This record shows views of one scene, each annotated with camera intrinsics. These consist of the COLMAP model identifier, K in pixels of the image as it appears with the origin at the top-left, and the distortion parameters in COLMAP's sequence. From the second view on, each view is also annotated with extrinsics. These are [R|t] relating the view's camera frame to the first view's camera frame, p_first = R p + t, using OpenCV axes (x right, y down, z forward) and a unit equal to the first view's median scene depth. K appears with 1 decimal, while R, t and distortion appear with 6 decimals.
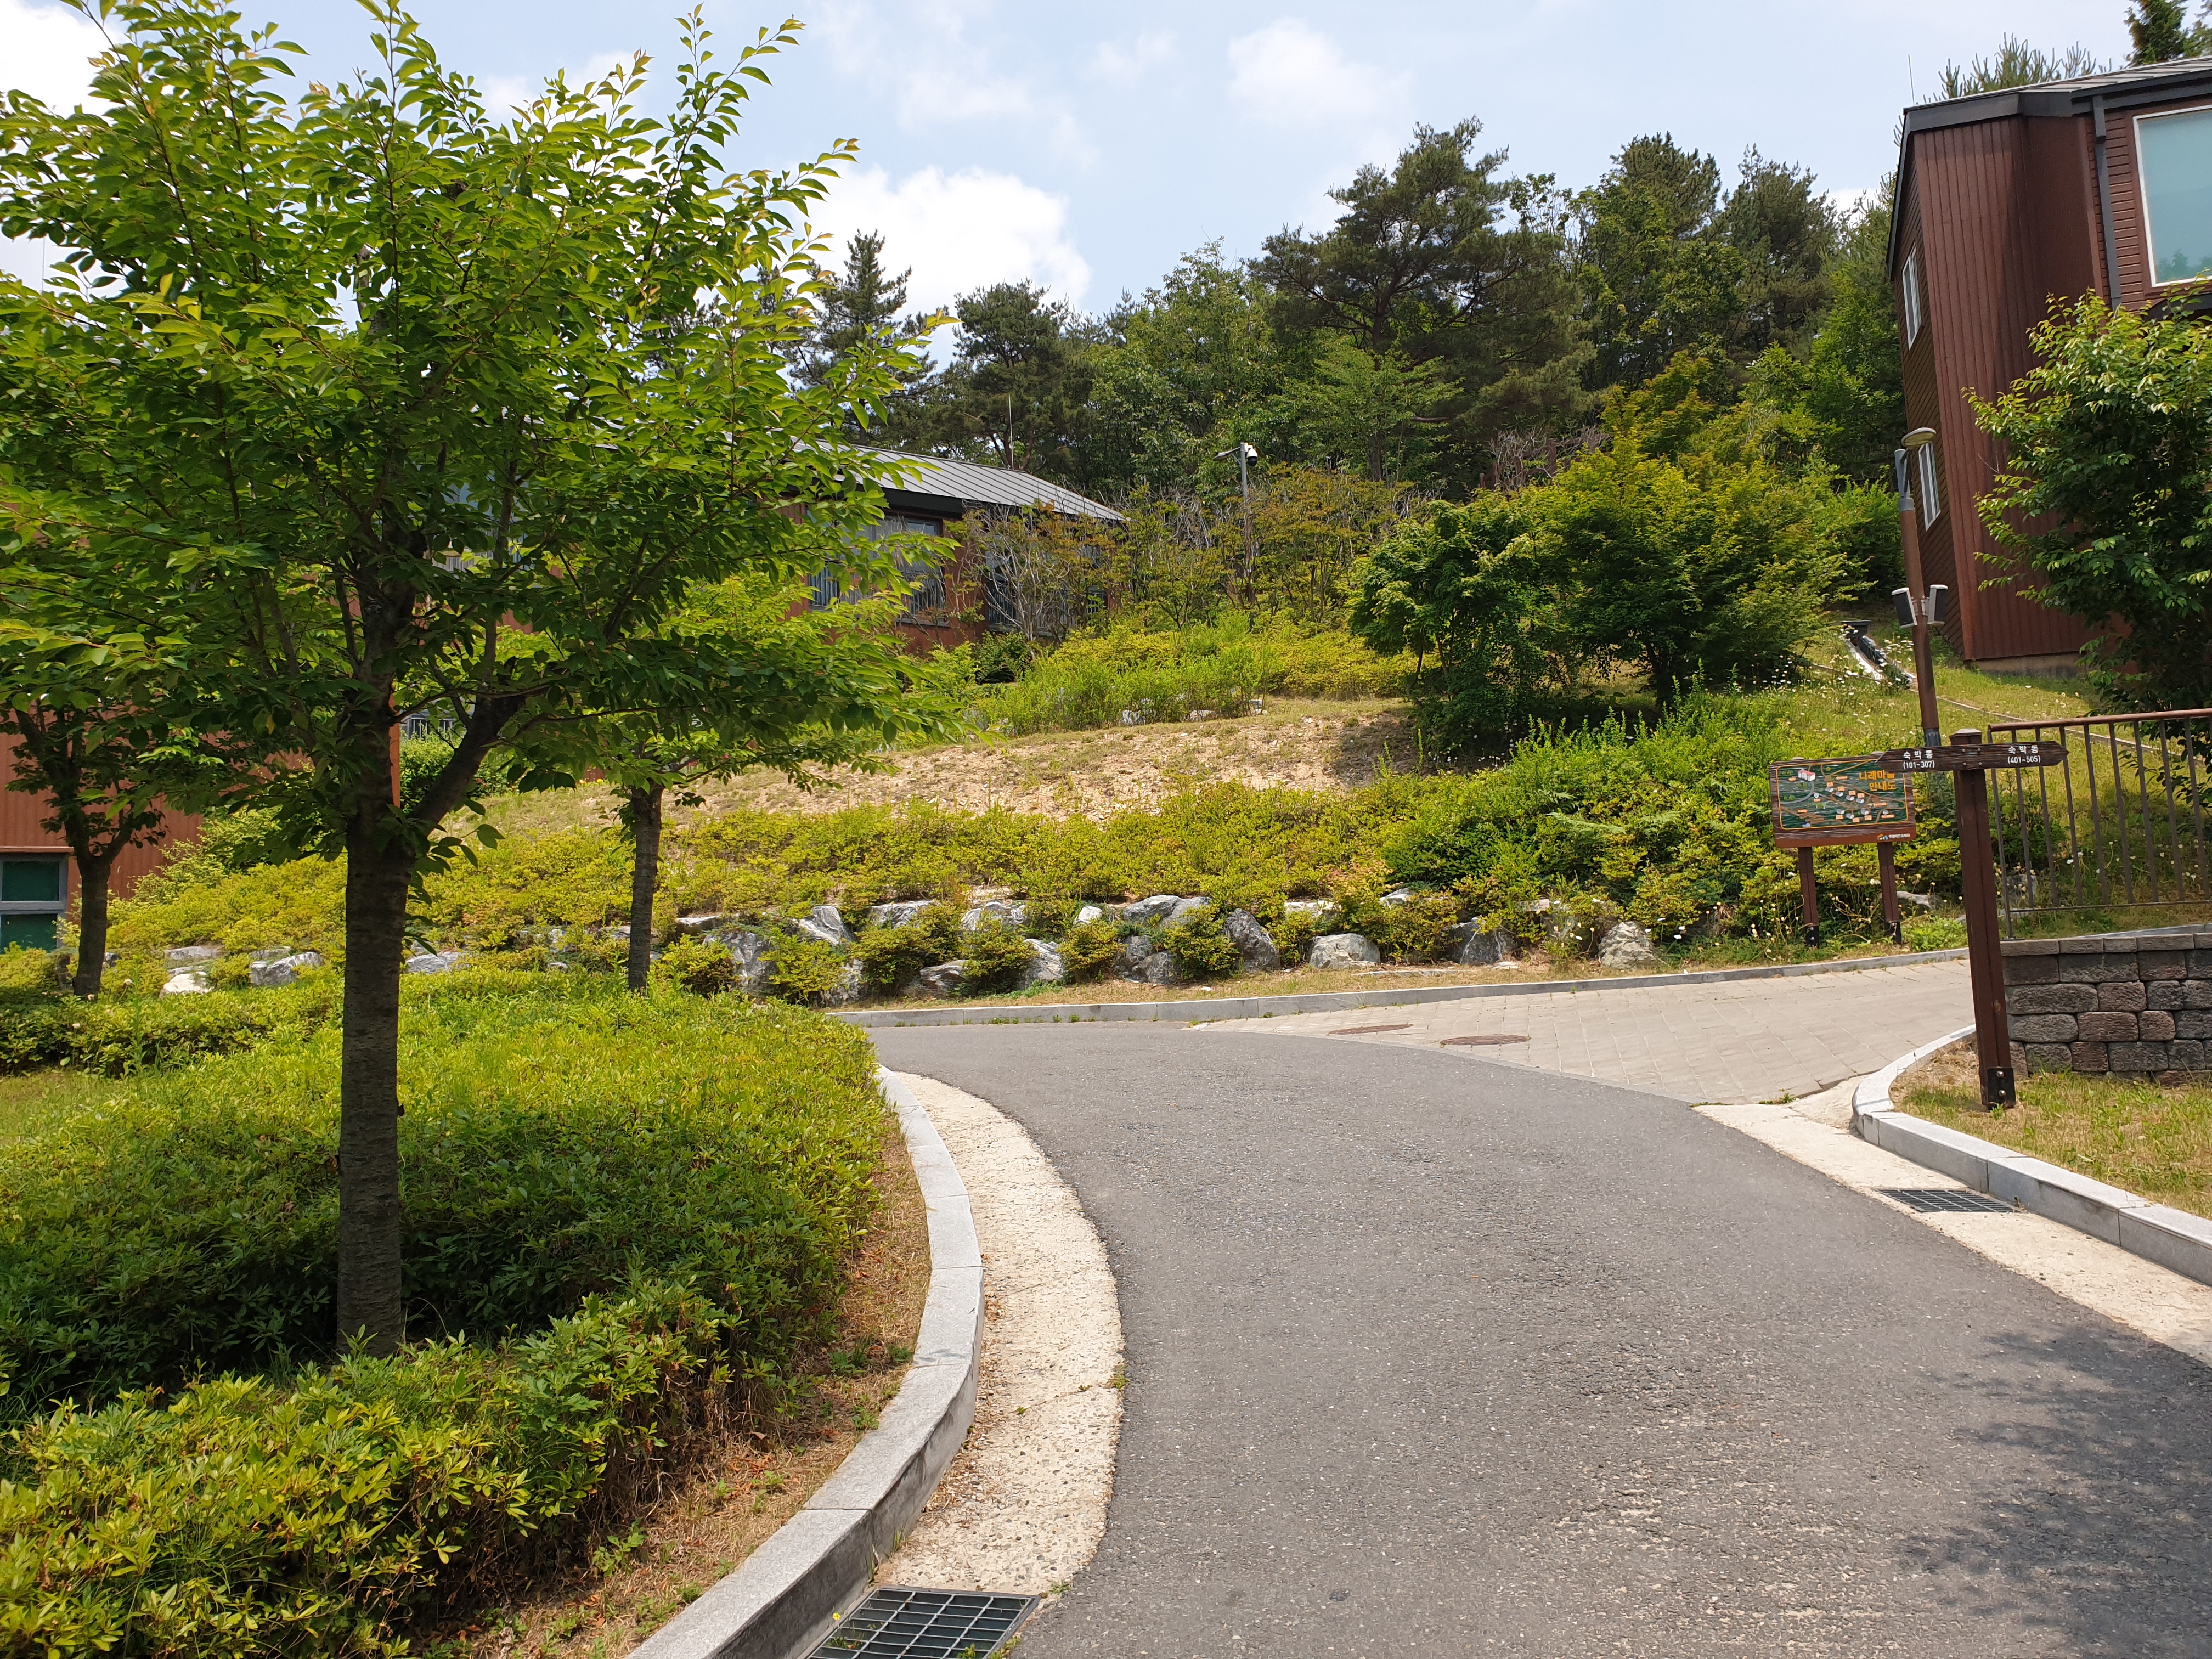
lens RADIAL K [[1641.4, 0, 1103.2], [0, 1641.4, 781.9], [0, 0, 1]] dist [0.006780, 0.005244]
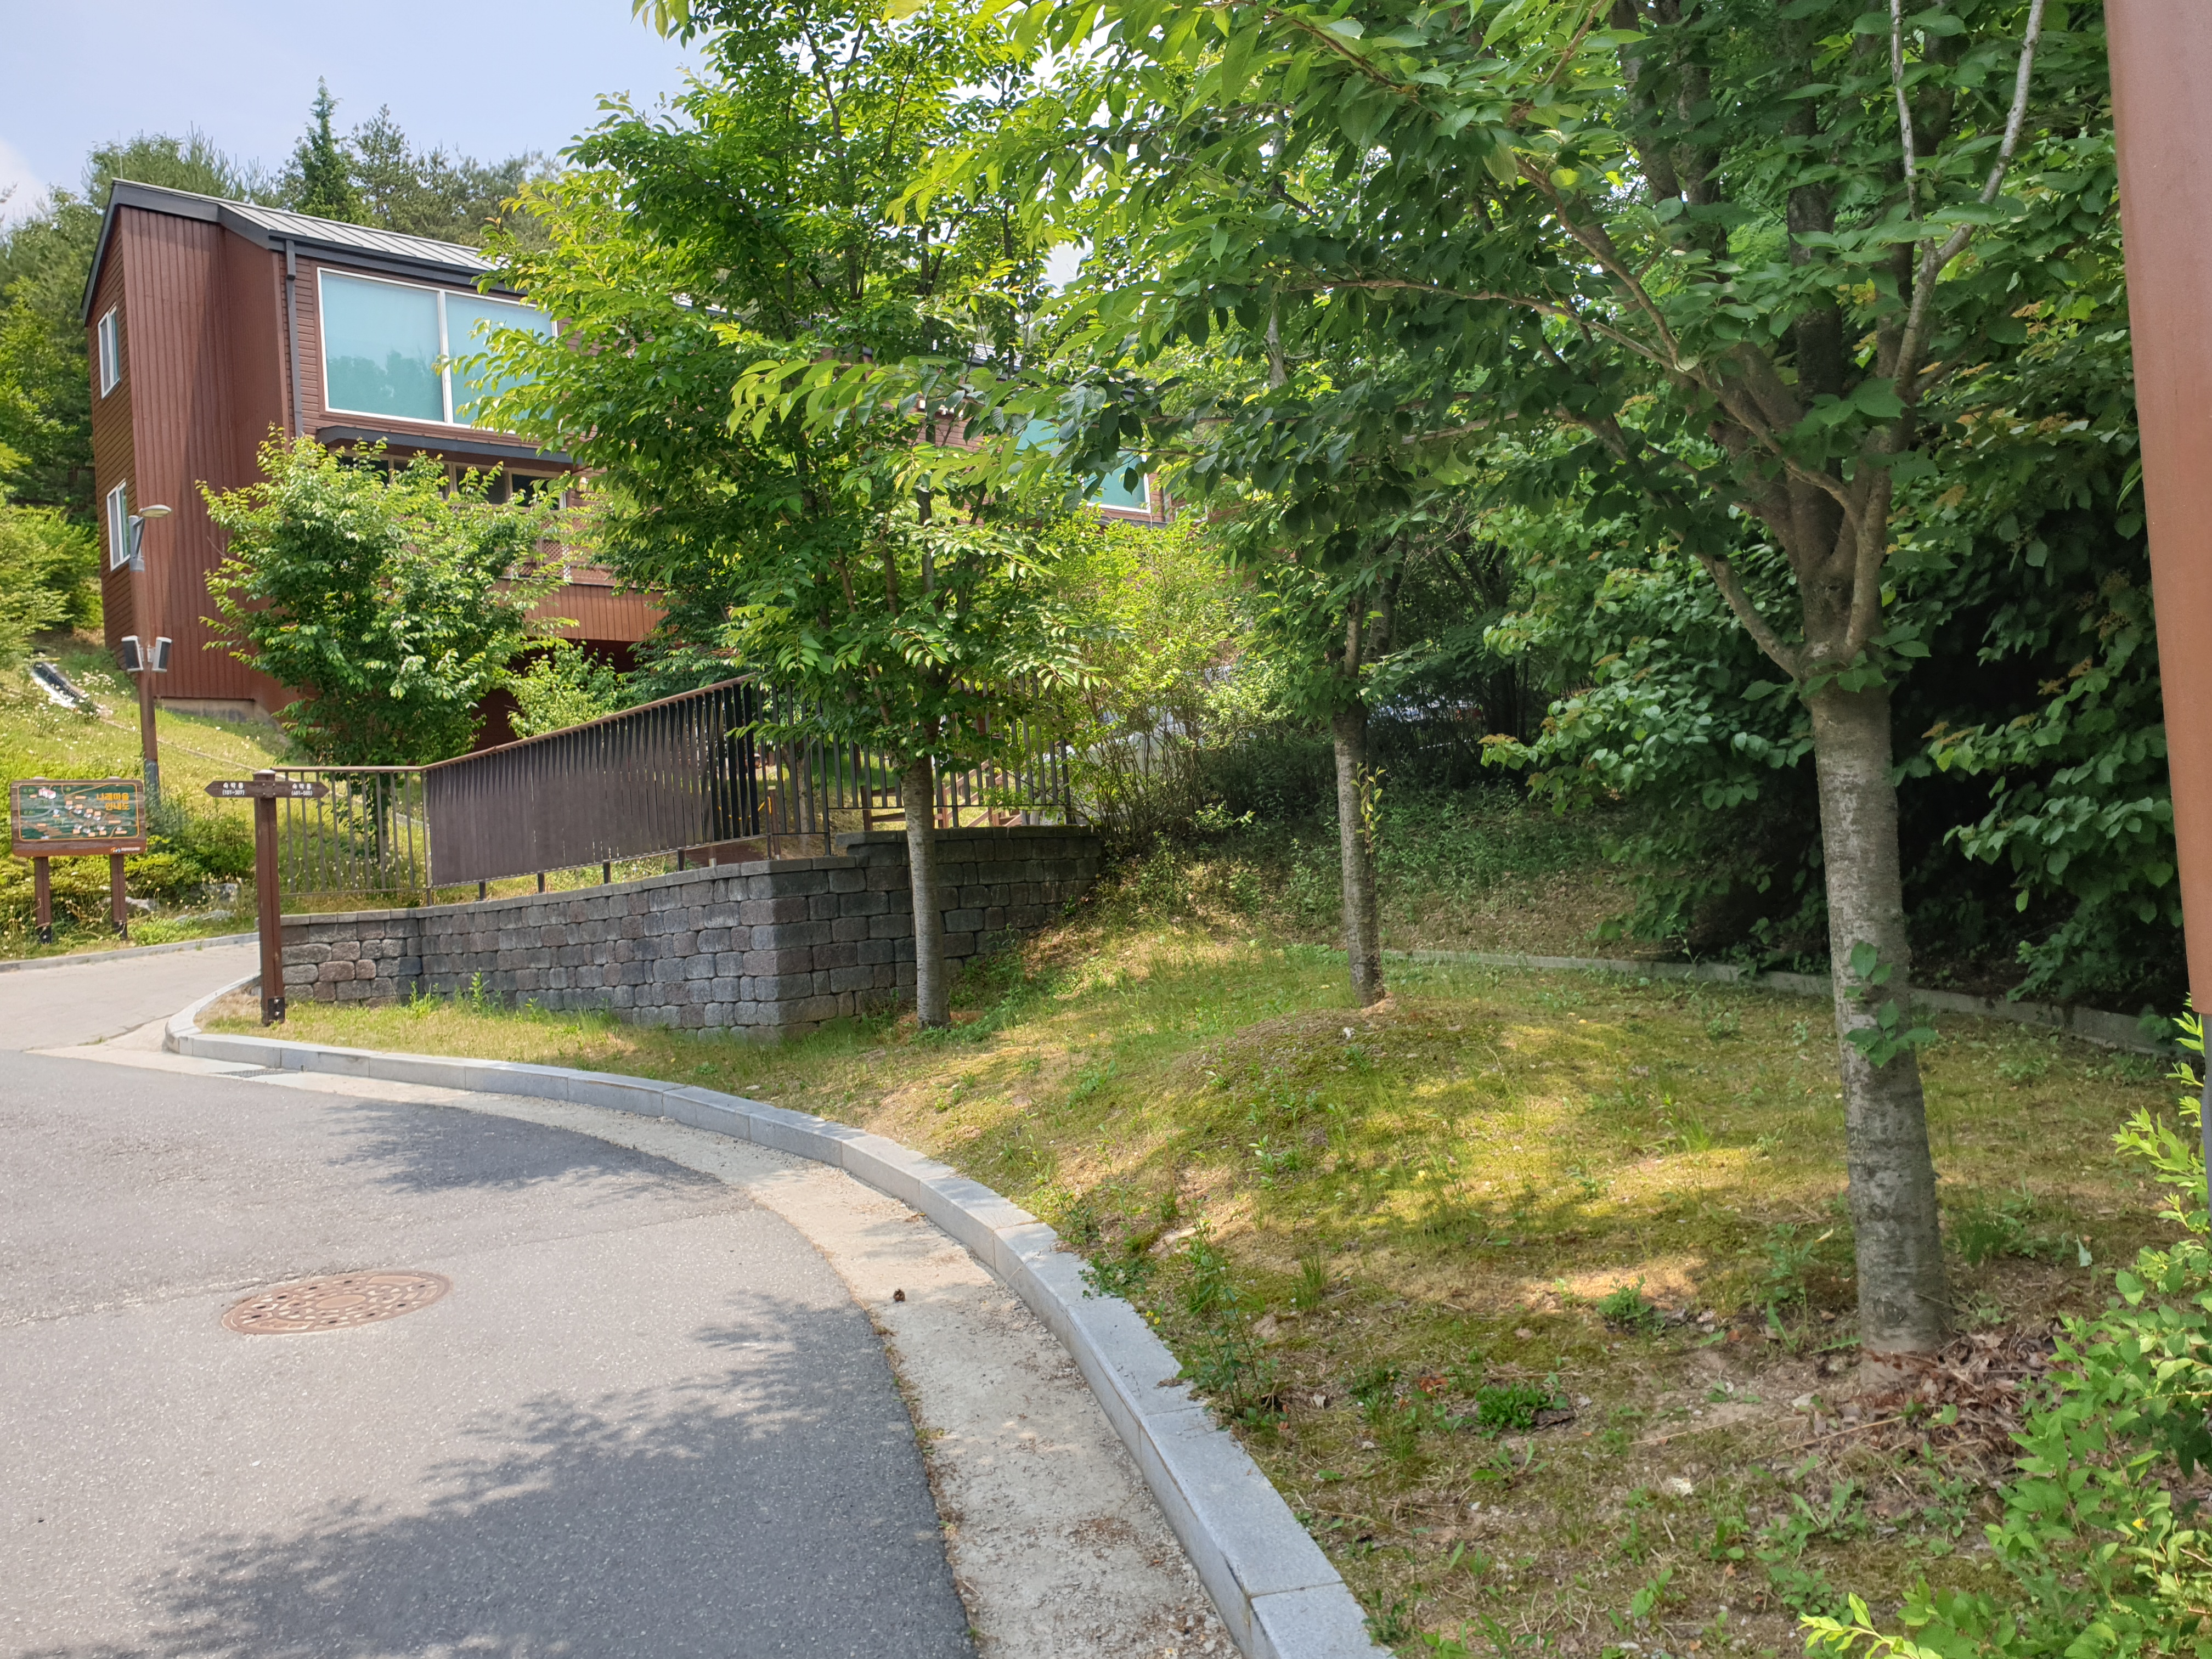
lens RADIAL K [[1689.4, 0, 1106.0], [0, 1689.4, 829.5], [0, 0, 1]] dist [-0.001497, 0.160381]
pose [[0.511290, 0.038071, 0.858565, -0.218434], [-0.047325, 0.998750, -0.016104, 0.005359], [-0.858104, -0.032398, 0.512452, -0.235776]]
